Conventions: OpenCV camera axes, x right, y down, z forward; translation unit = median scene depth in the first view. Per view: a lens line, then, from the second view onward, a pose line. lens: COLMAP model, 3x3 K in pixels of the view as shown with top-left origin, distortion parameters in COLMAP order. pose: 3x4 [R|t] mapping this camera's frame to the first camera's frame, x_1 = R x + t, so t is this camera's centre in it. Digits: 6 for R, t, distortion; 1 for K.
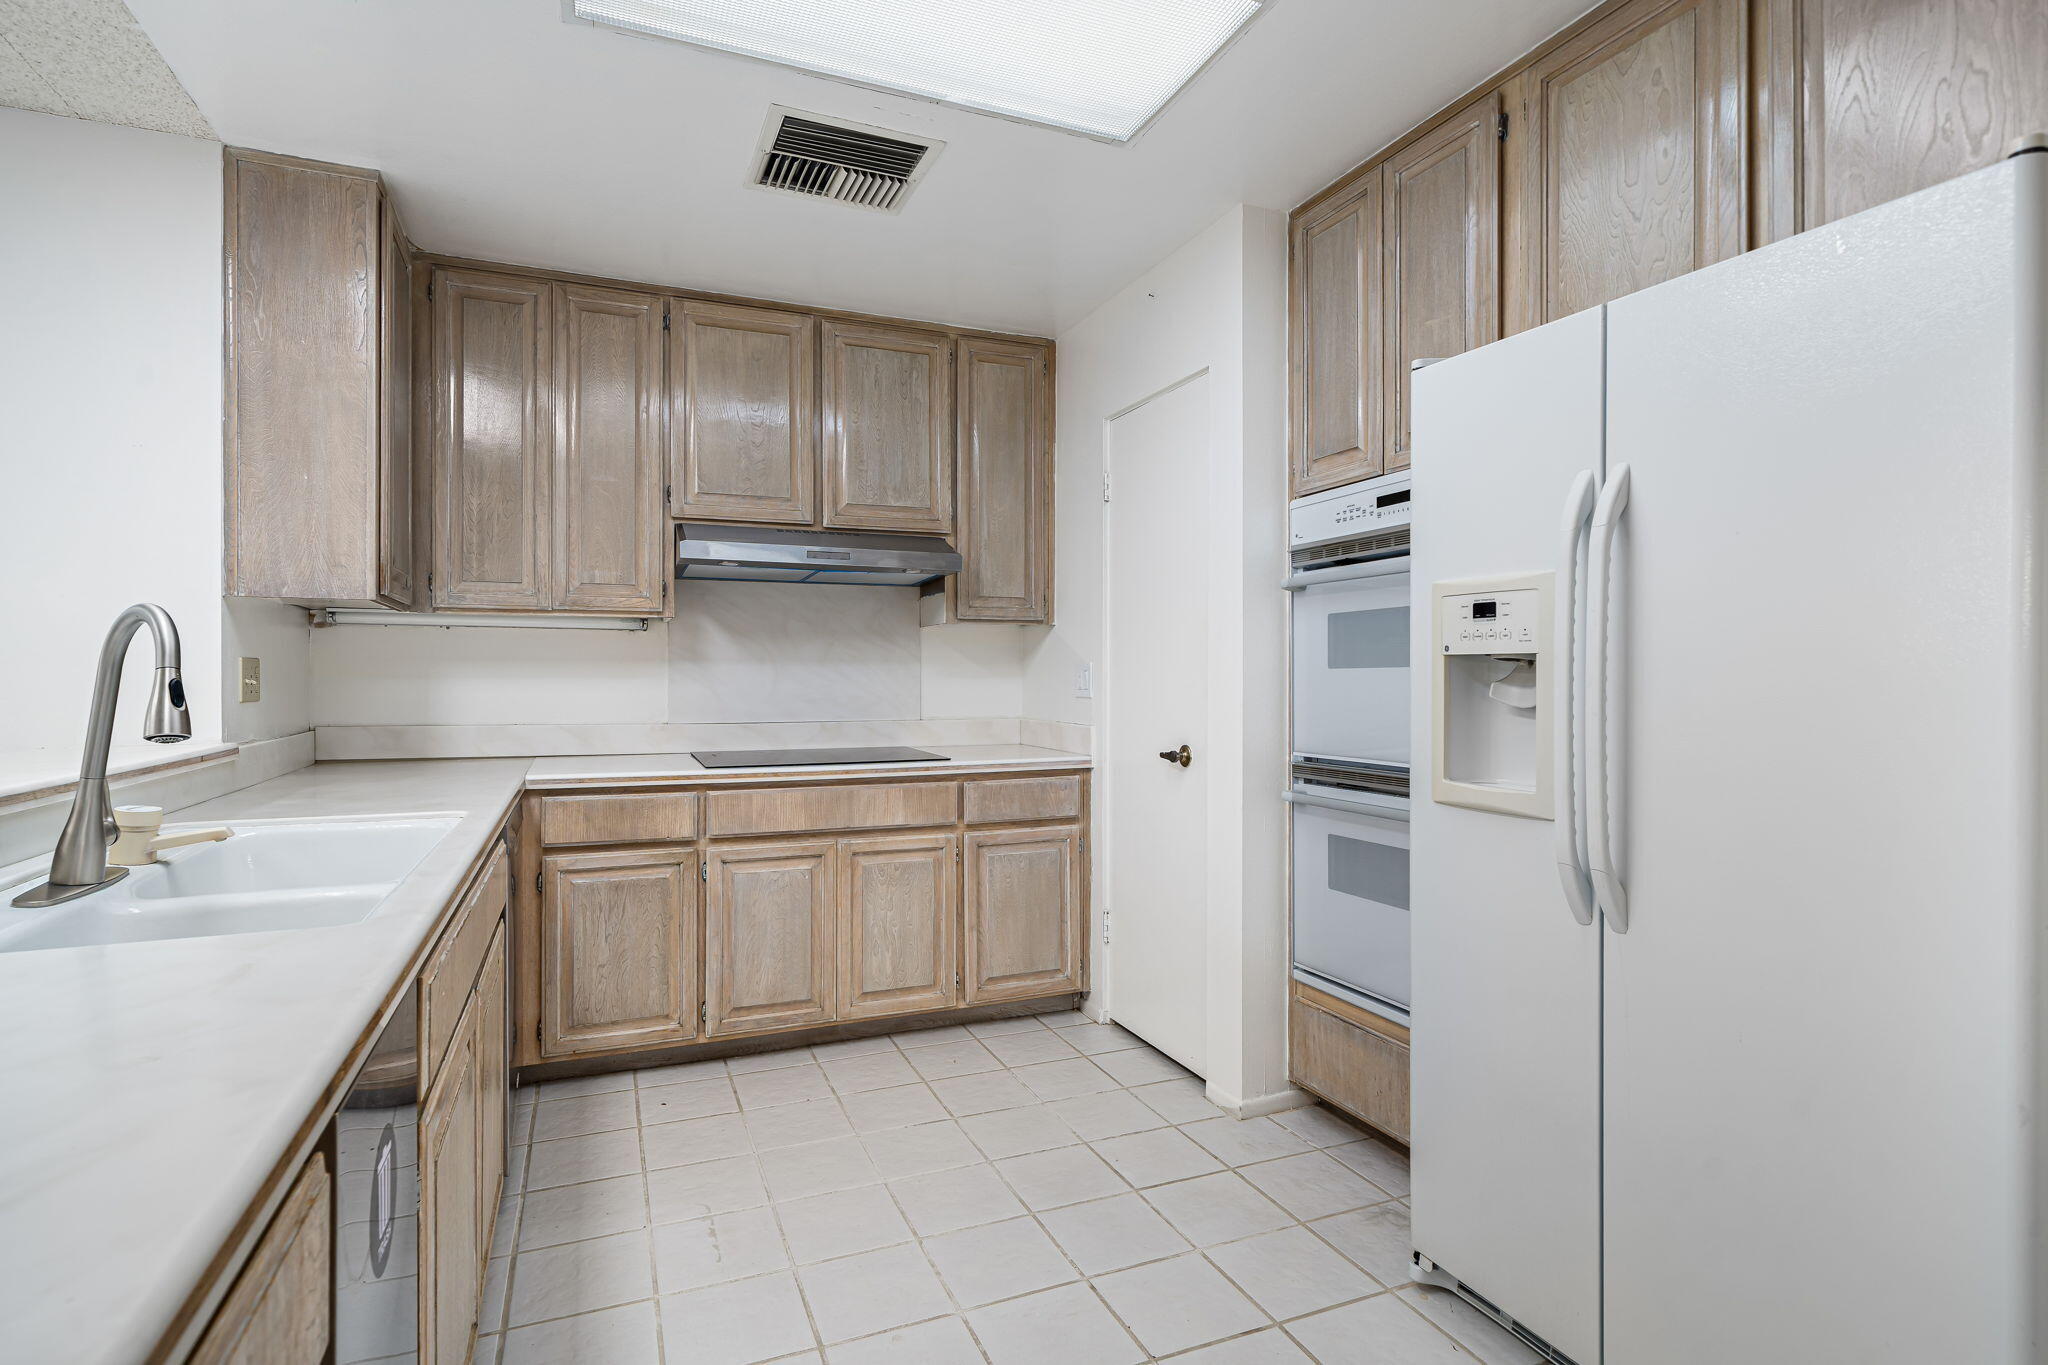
lens RADIAL K [[983.3, 0, 1016.6], [0, 983.3, 679.7], [0, 0, 1]] dist [0.001568, -0.000007]
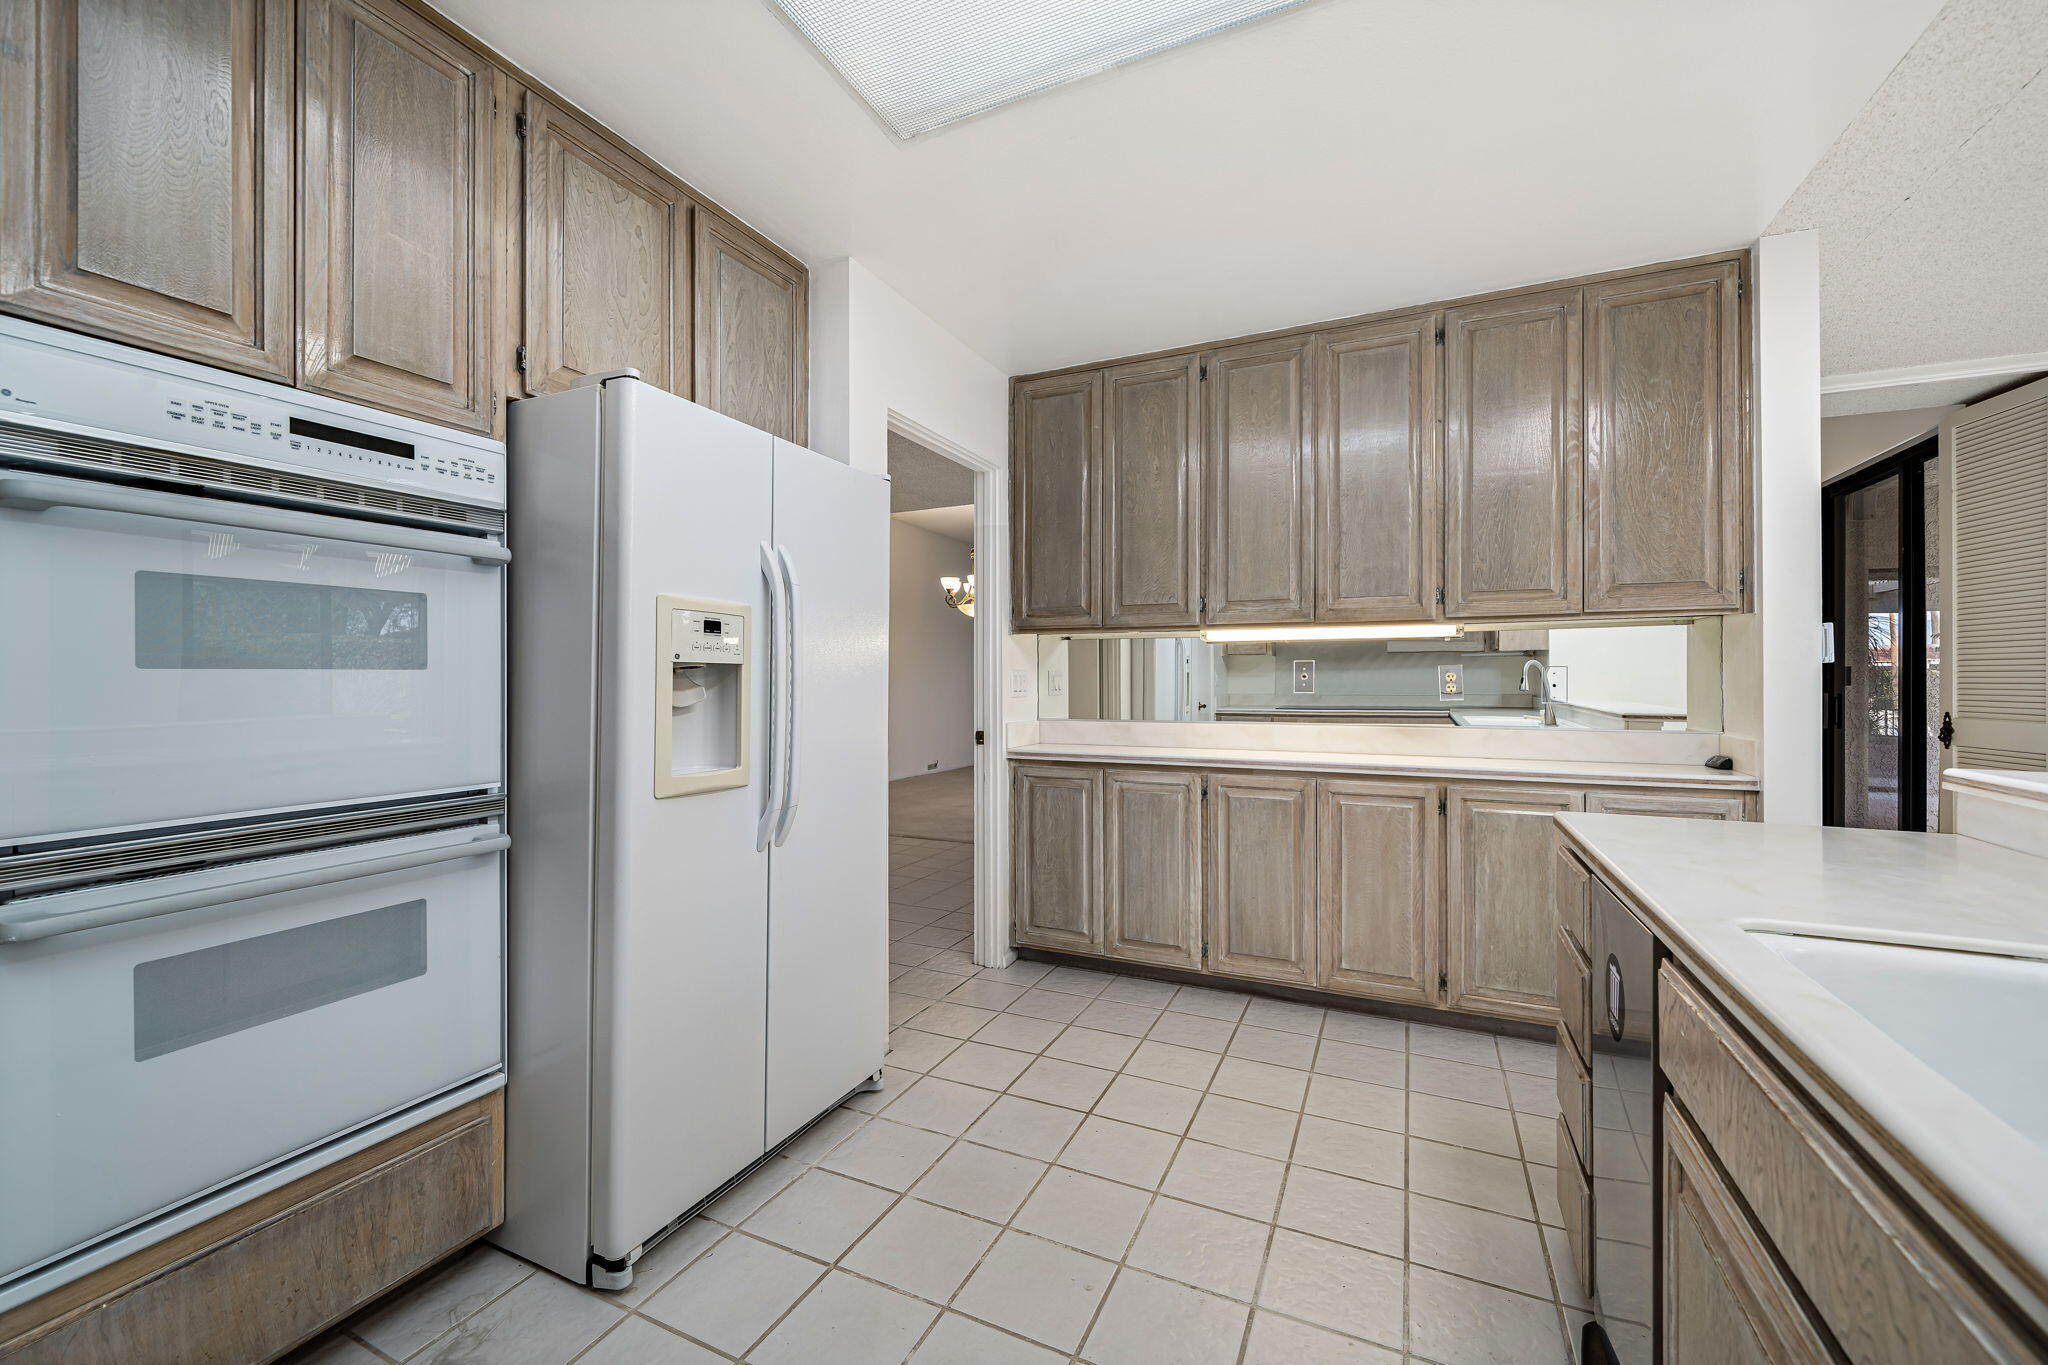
lens RADIAL K [[840.7, 0, 1005.0], [0, 840.7, 676.9], [0, 0, 1]] dist [-0.003072, -0.000008]
pose [[-0.656989, 0.001559, 0.753898, -0.503399], [0.002241, 0.999997, -0.000115, -0.007240], [-0.753897, 0.001614, -0.656991, 1.300580]]
